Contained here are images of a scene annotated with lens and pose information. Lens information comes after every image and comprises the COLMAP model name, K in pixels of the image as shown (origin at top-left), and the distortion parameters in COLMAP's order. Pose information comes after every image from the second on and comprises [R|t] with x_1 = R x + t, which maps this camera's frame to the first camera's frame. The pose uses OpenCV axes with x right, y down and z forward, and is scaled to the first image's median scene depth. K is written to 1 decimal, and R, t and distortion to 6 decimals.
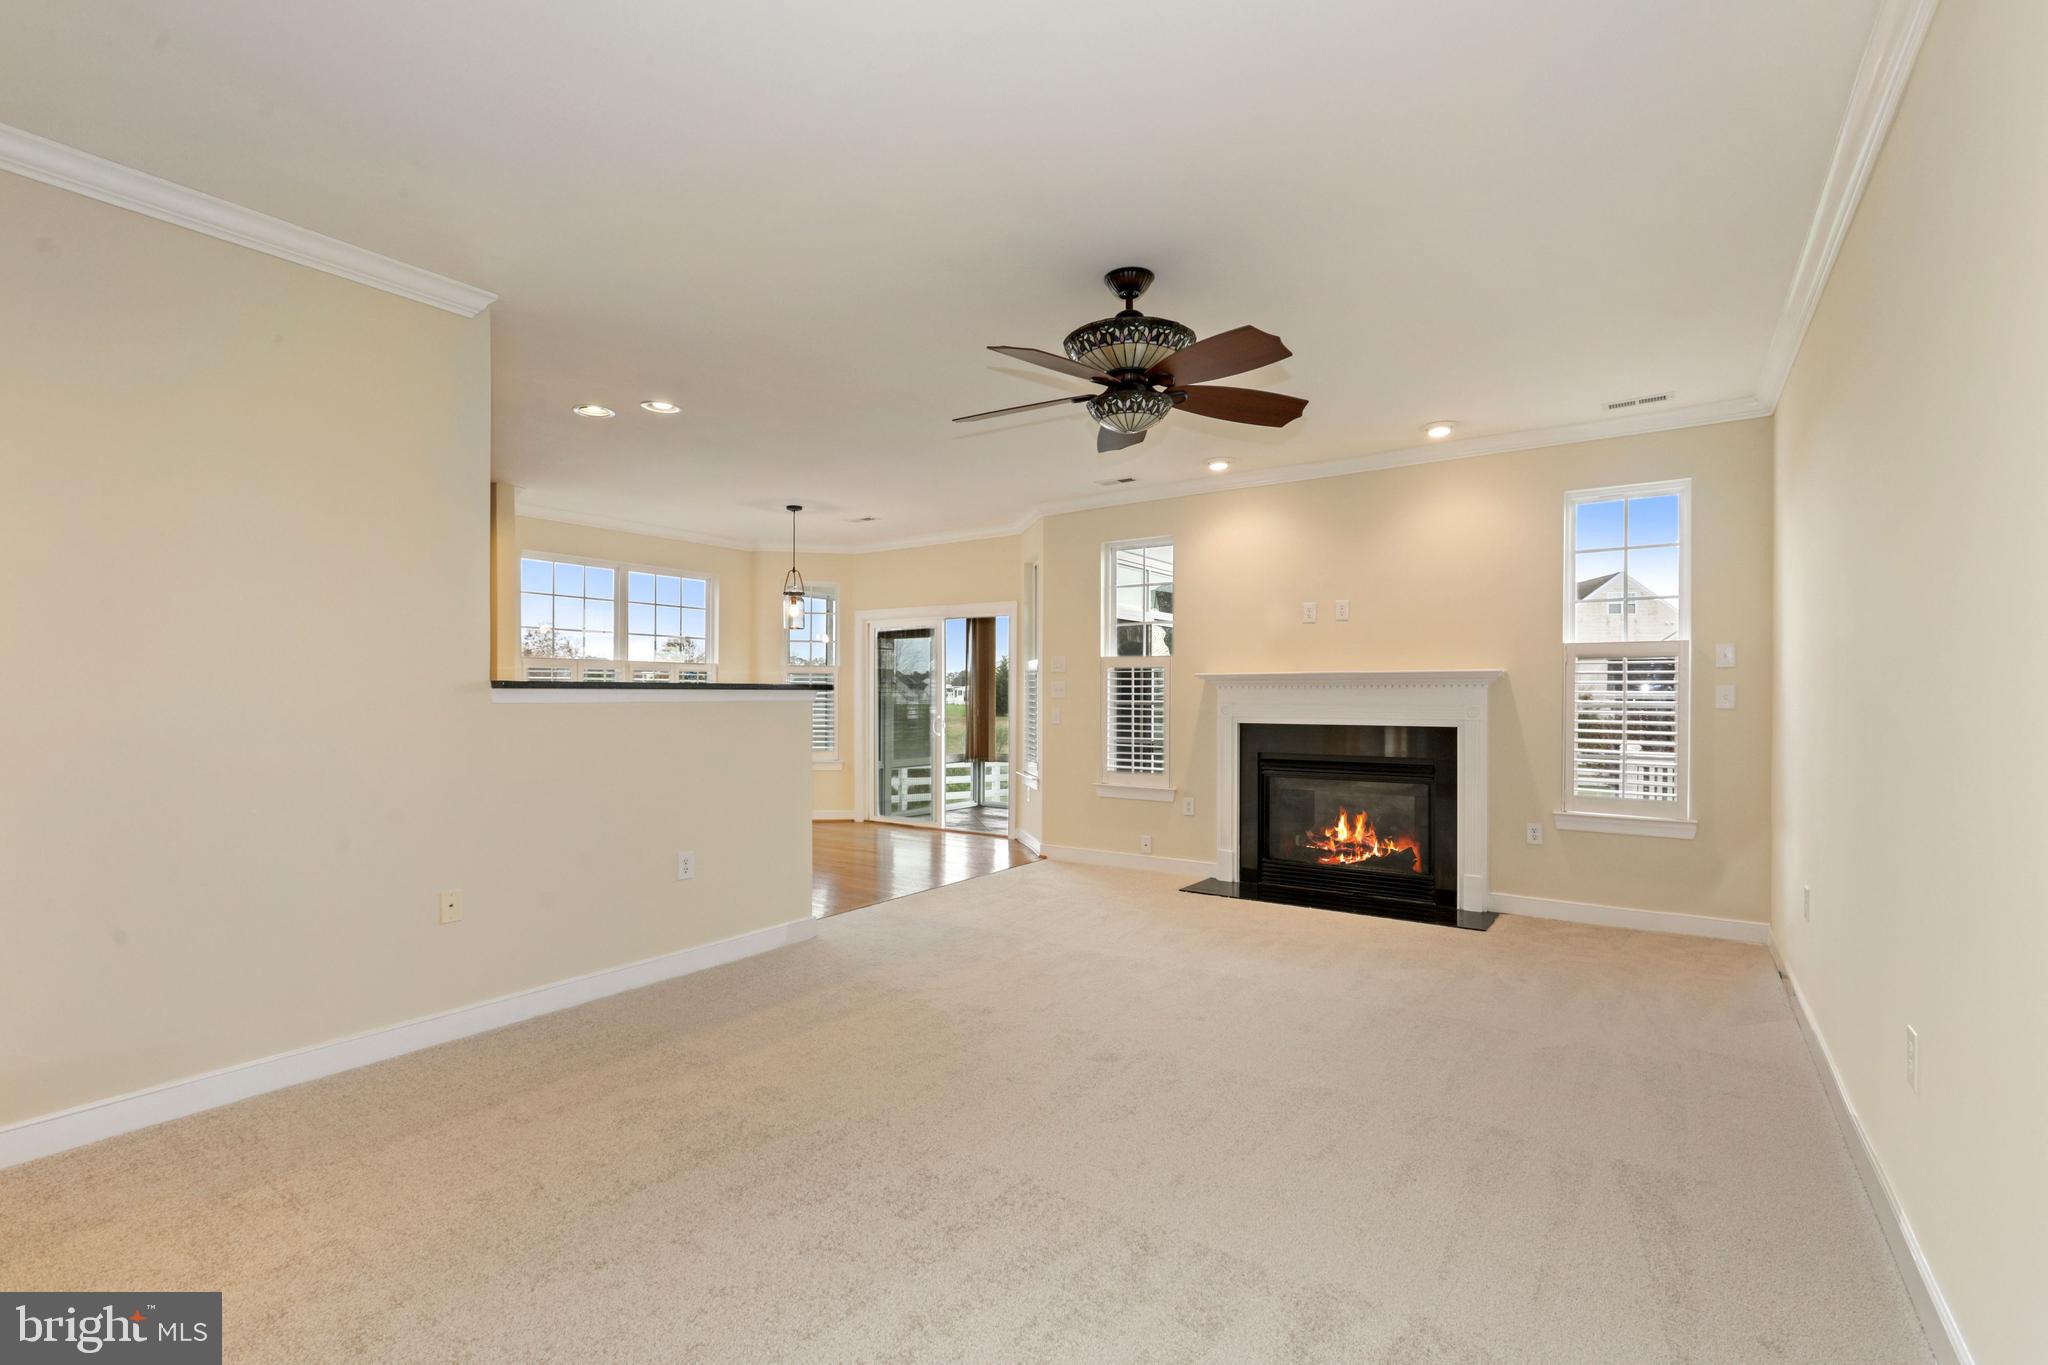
lens RADIAL K [[910.9, 0, 1025.3], [0, 910.9, 695.9], [0, 0, 1]] dist [-0.017160, 0.000108]
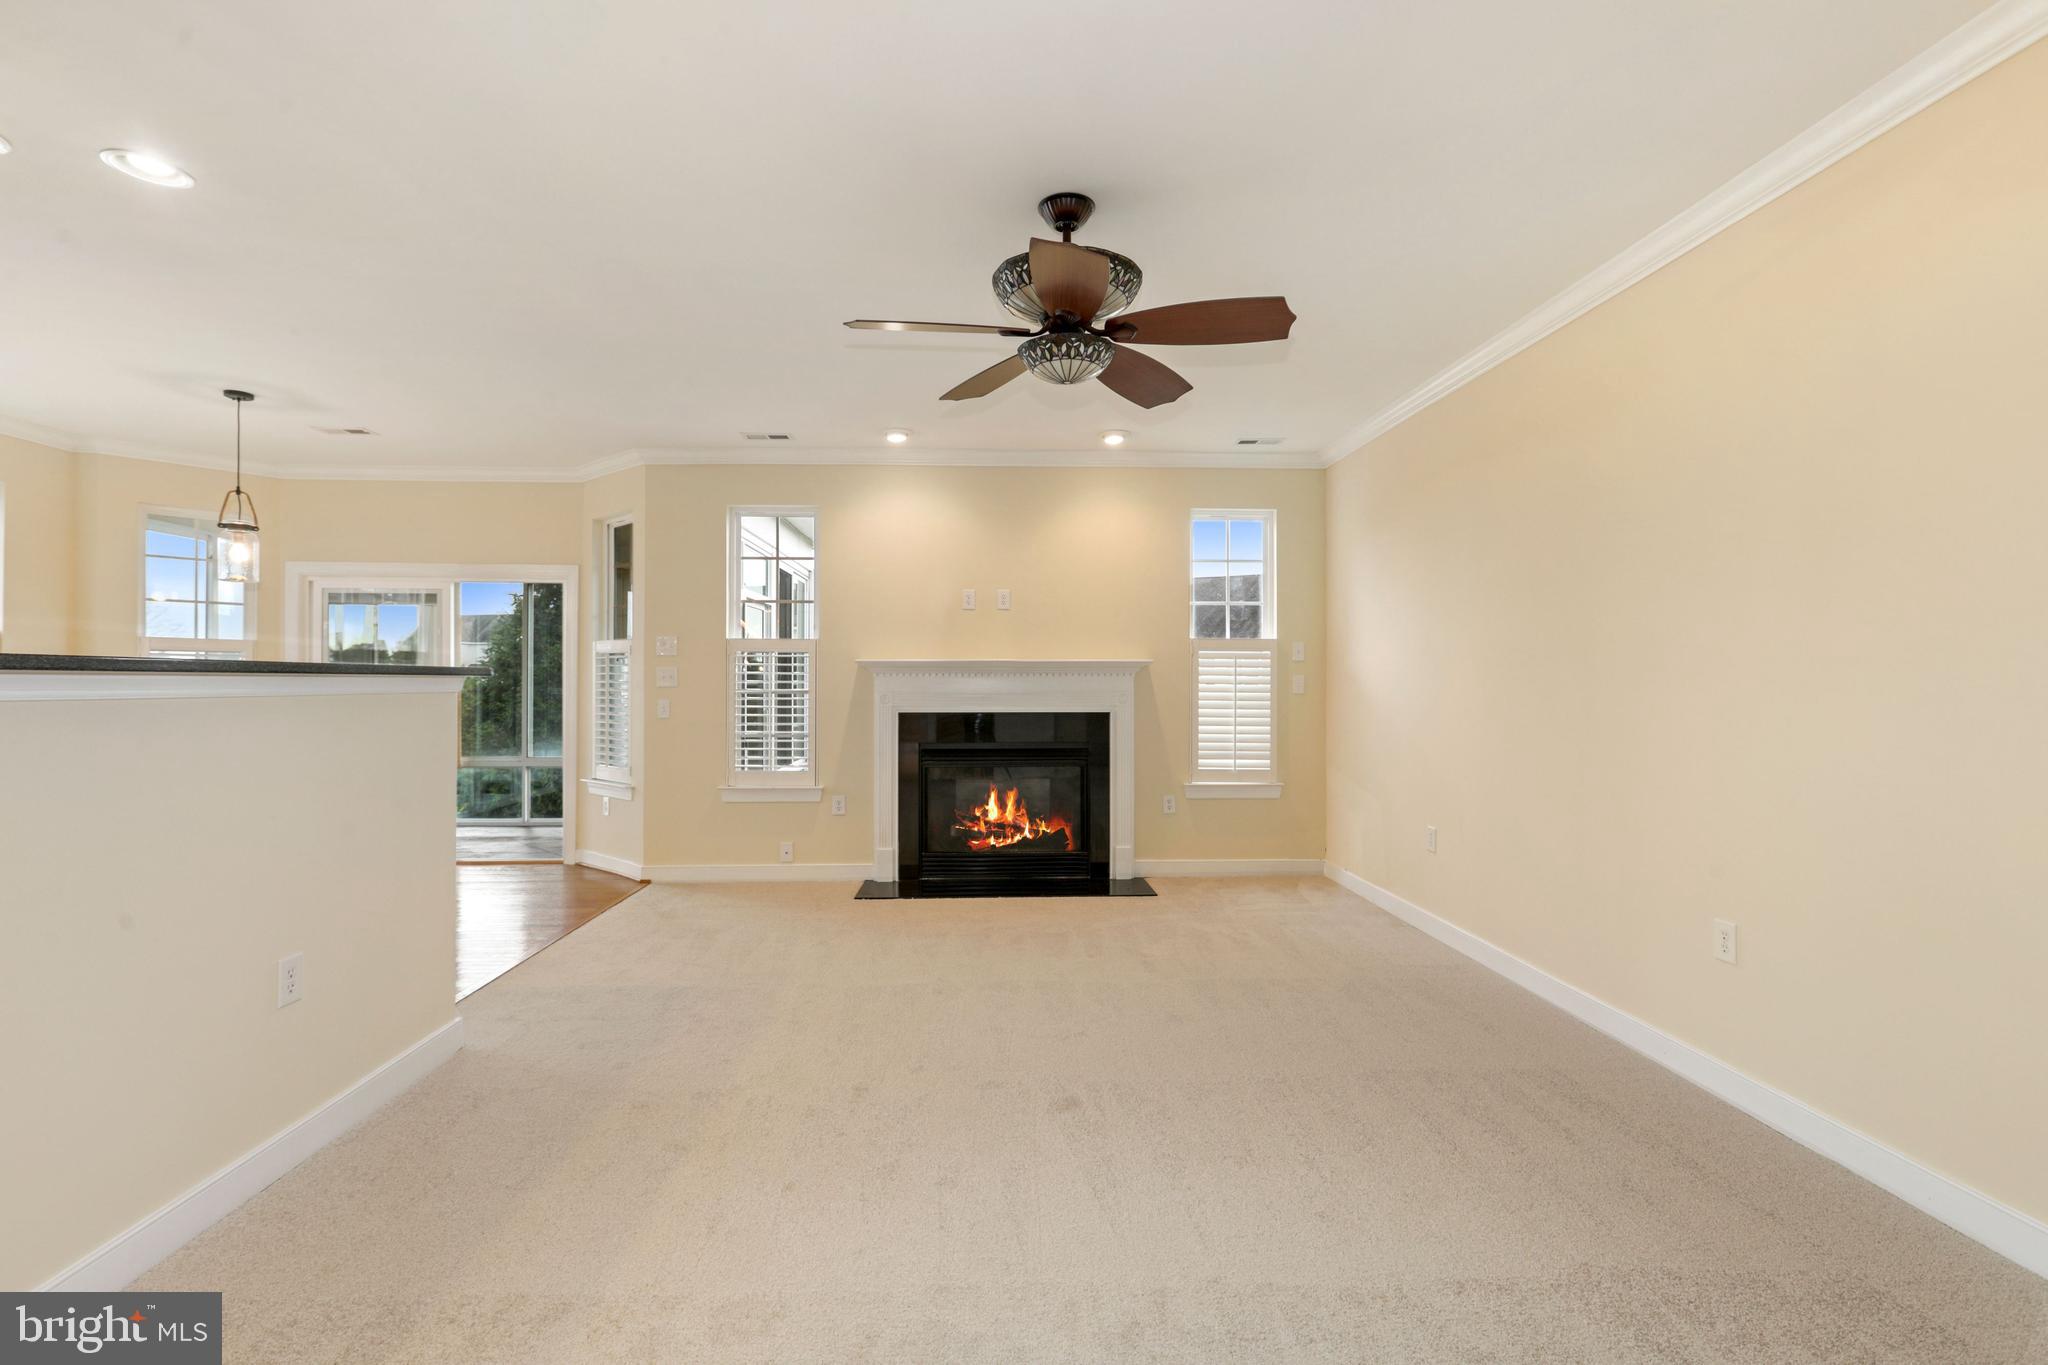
lens RADIAL K [[904.1, 0, 1024.0], [0, 904.1, 682.5], [0, 0, 1]] dist [-0.000940, -0.000102]
pose [[0.792893, -0.000645, 0.609360, -0.243537], [0.001276, 0.999999, -0.000602, -0.000805], [-0.609359, 0.001255, 0.792893, 0.181368]]
